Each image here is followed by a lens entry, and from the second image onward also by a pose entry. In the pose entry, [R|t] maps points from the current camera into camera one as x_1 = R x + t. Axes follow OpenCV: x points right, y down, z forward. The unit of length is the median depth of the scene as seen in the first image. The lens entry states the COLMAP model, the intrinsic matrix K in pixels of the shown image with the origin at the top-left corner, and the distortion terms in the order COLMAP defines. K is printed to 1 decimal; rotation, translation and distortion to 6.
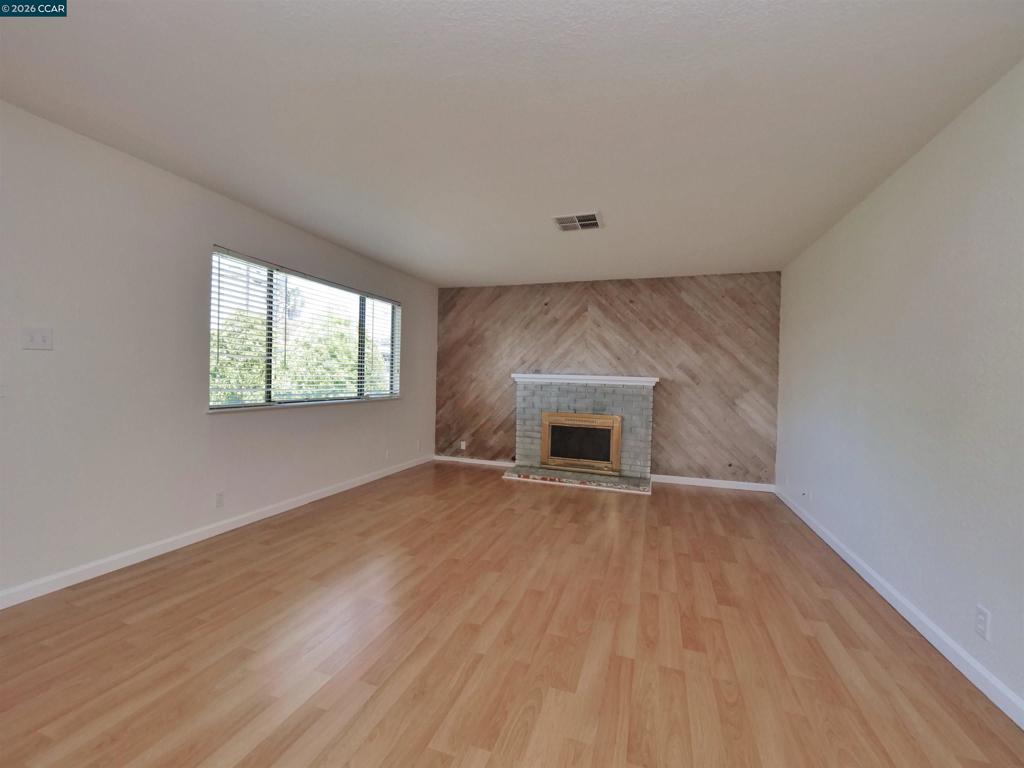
lens RADIAL K [[434.5, 0, 498.2], [0, 434.5, 381.6], [0, 0, 1]] dist [0.000334, -0.000201]
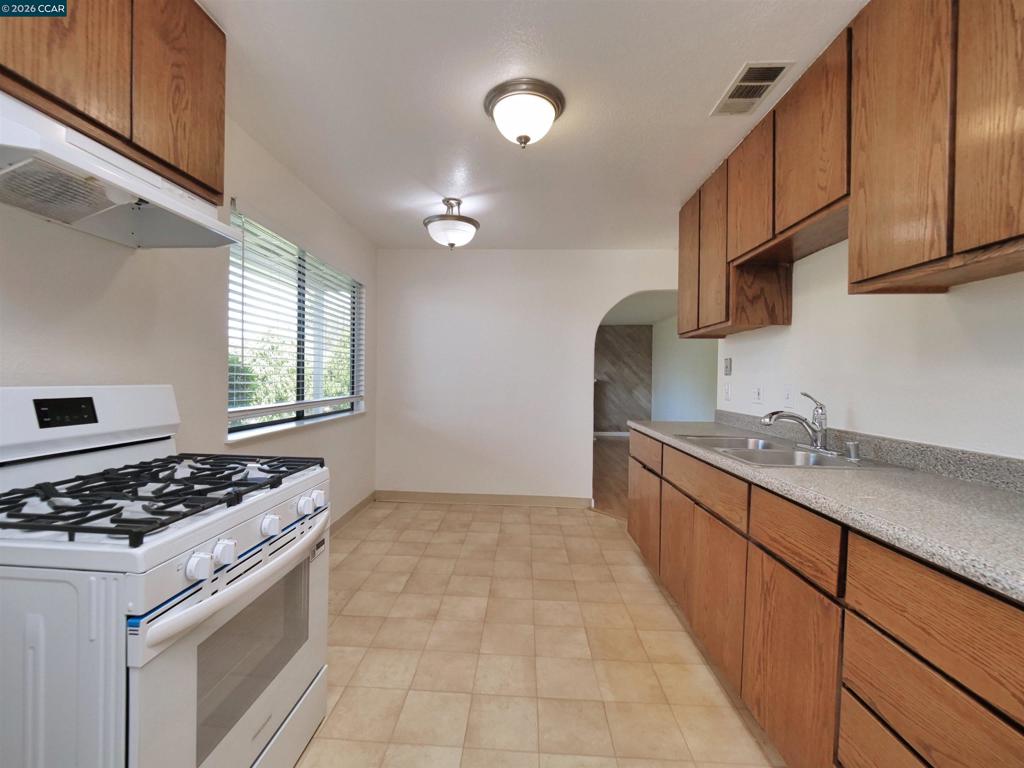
lens RADIAL K [[436.6, 0, 498.4], [0, 436.6, 385.4], [0, 0, 1]] dist [-0.003551, -0.000259]
pose [[0.958088, -0.018488, 0.285876, -0.546820], [0.015338, 0.999795, 0.013253, -0.013615], [-0.286062, -0.008313, 0.958175, -0.651437]]
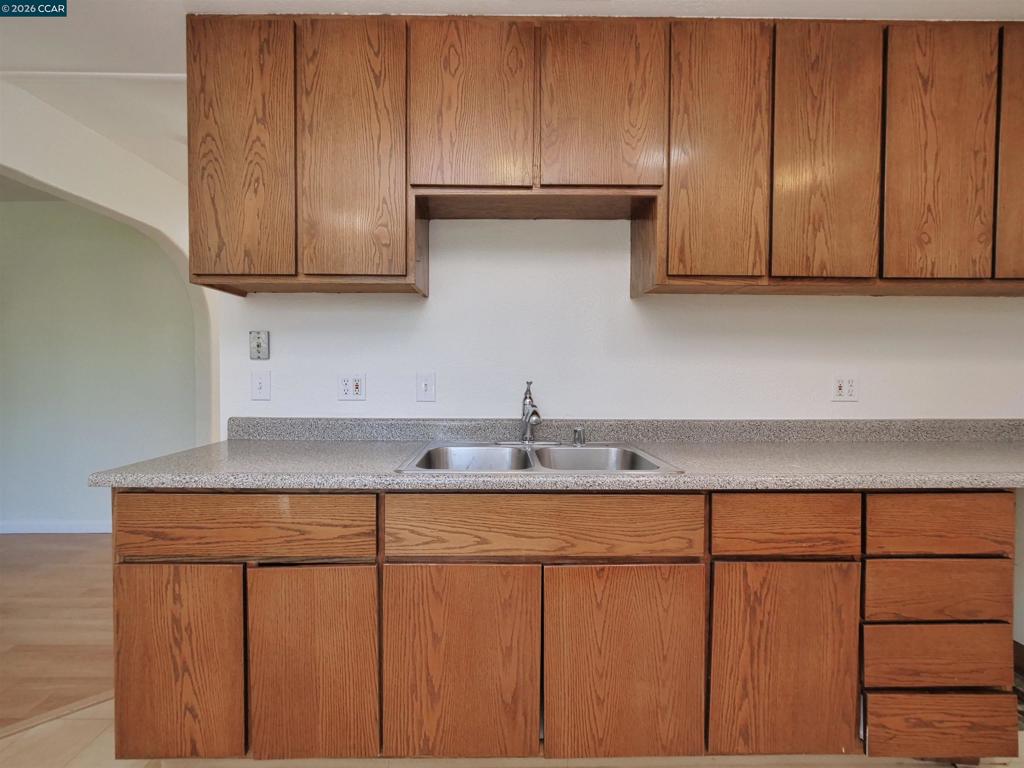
lens RADIAL K [[437.6, 0, 500.4], [0, 437.6, 381.7], [0, 0, 1]] dist [-0.005302, 0.000410]
pose [[-0.353434, -0.049089, 0.934171, -0.487902], [-0.002231, 0.998664, 0.051634, -0.015151], [-0.935457, 0.016165, -0.353071, -0.247691]]
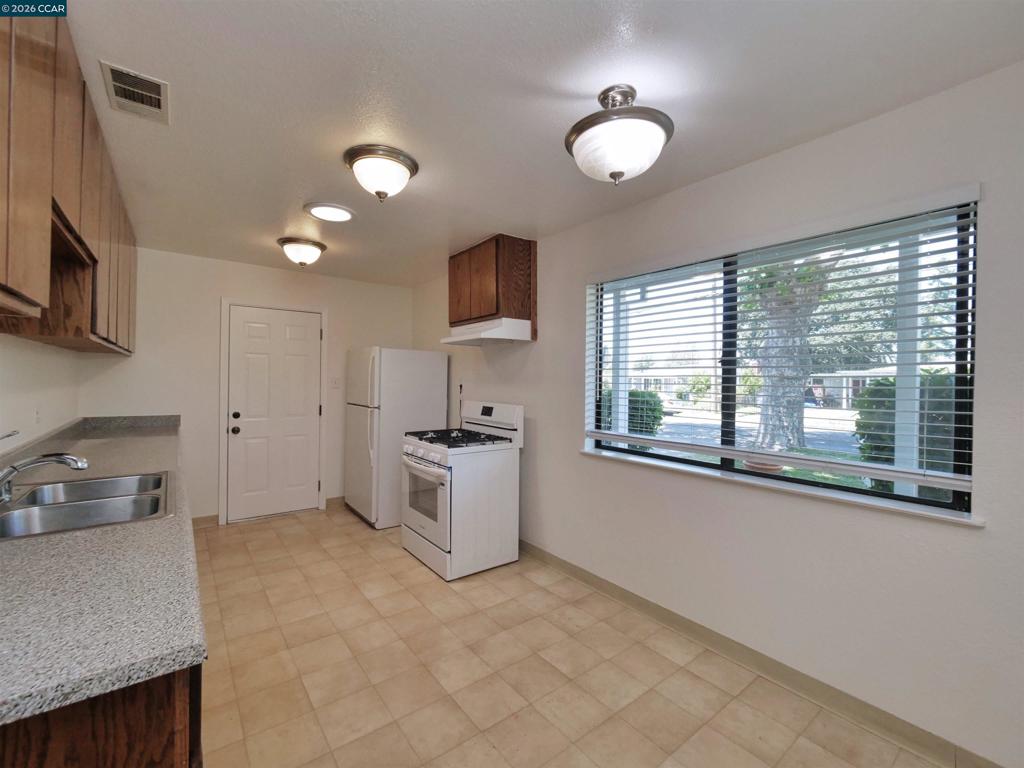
lens RADIAL K [[437.6, 0, 500.4], [0, 437.6, 381.7], [0, 0, 1]] dist [-0.005302, 0.000410]
pose [[-0.548781, -0.035083, -0.835230, -0.139047], [-0.042420, 0.999001, -0.014091, -0.037610], [0.834889, 0.027697, -0.549721, 0.024167]]
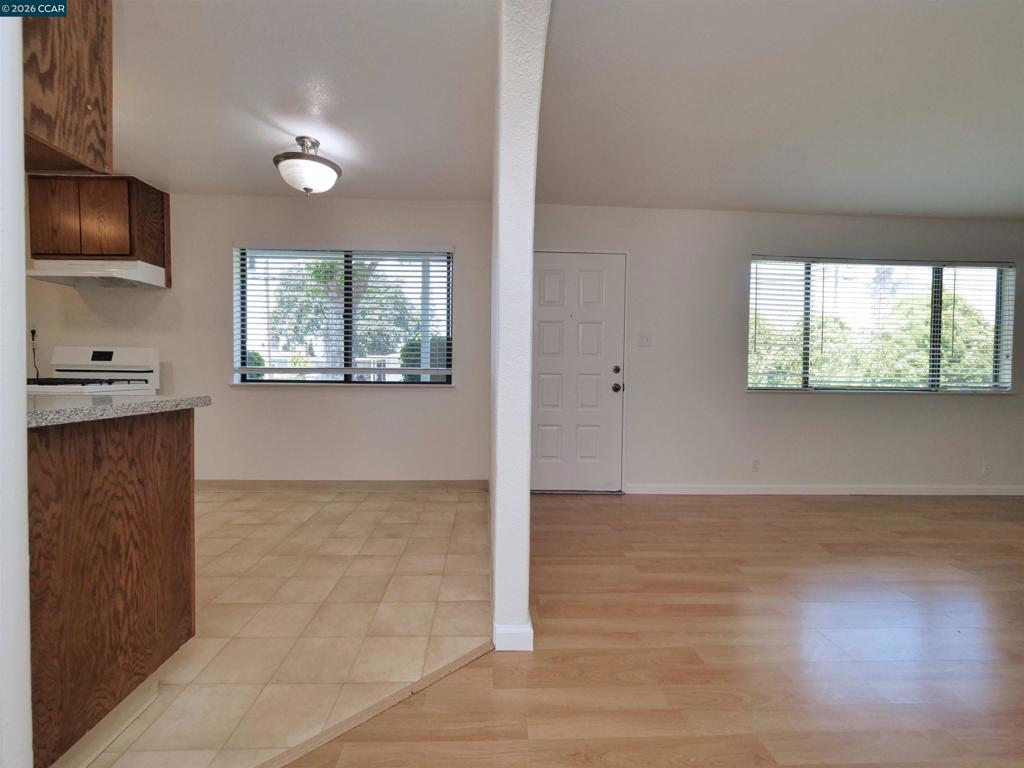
lens RADIAL K [[437.6, 0, 505.8], [0, 437.6, 381.7], [0, 0, 1]] dist [-0.004985, 0.000135]
pose [[0.378067, -0.004530, -0.925767, 0.127120], [-0.013431, 0.999856, -0.010377, 0.036834], [0.925681, 0.016357, 0.377952, -0.056129]]
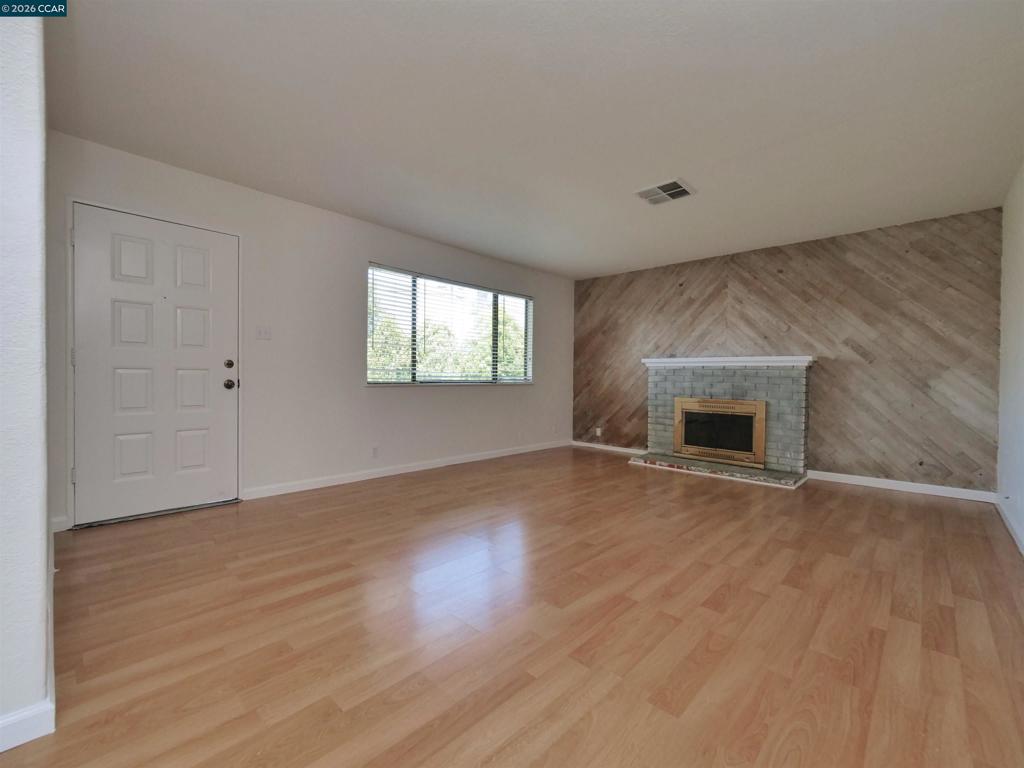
lens RADIAL K [[436.3, 0, 500.8], [0, 436.3, 379.9], [0, 0, 1]] dist [-0.009155, 0.002955]
pose [[0.909055, -0.012747, -0.416480, 0.159569], [0.007879, 0.999879, -0.013406, 0.042221], [0.416601, 0.008905, 0.909046, -0.030700]]
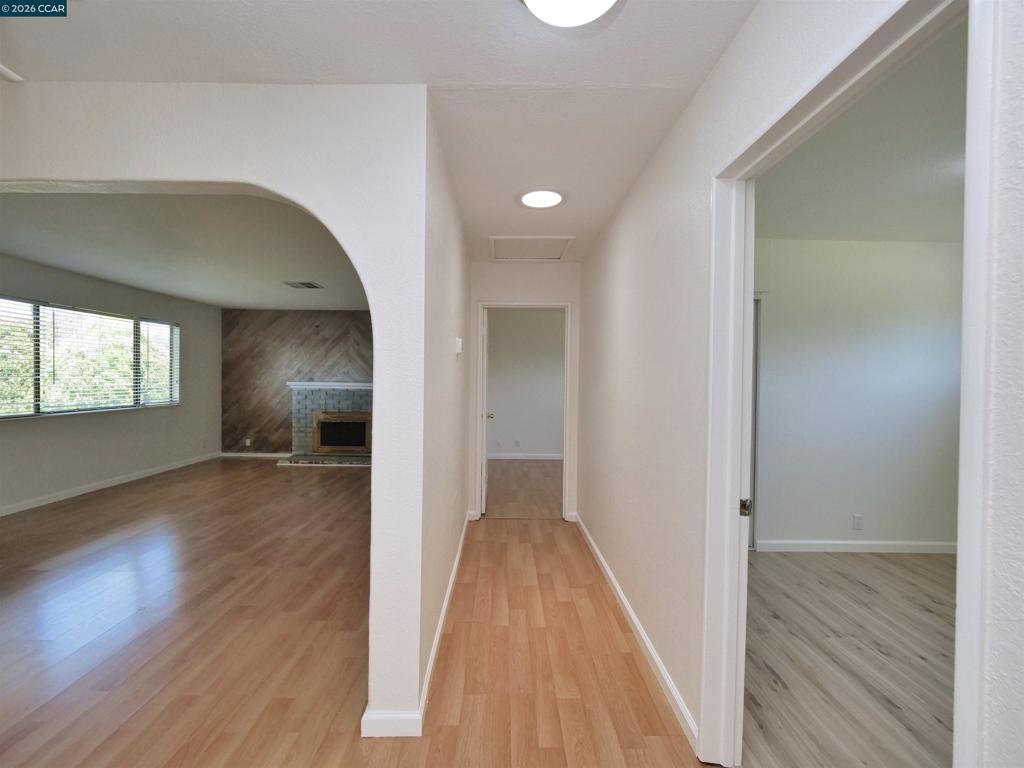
lens RADIAL K [[434.5, 0, 498.2], [0, 434.5, 381.6], [0, 0, 1]] dist [0.000334, -0.000201]
pose [[0.942500, -0.018910, 0.333672, 0.197682], [0.016487, 0.999813, 0.010093, -0.023327], [-0.333800, -0.004012, 0.942635, -0.403072]]
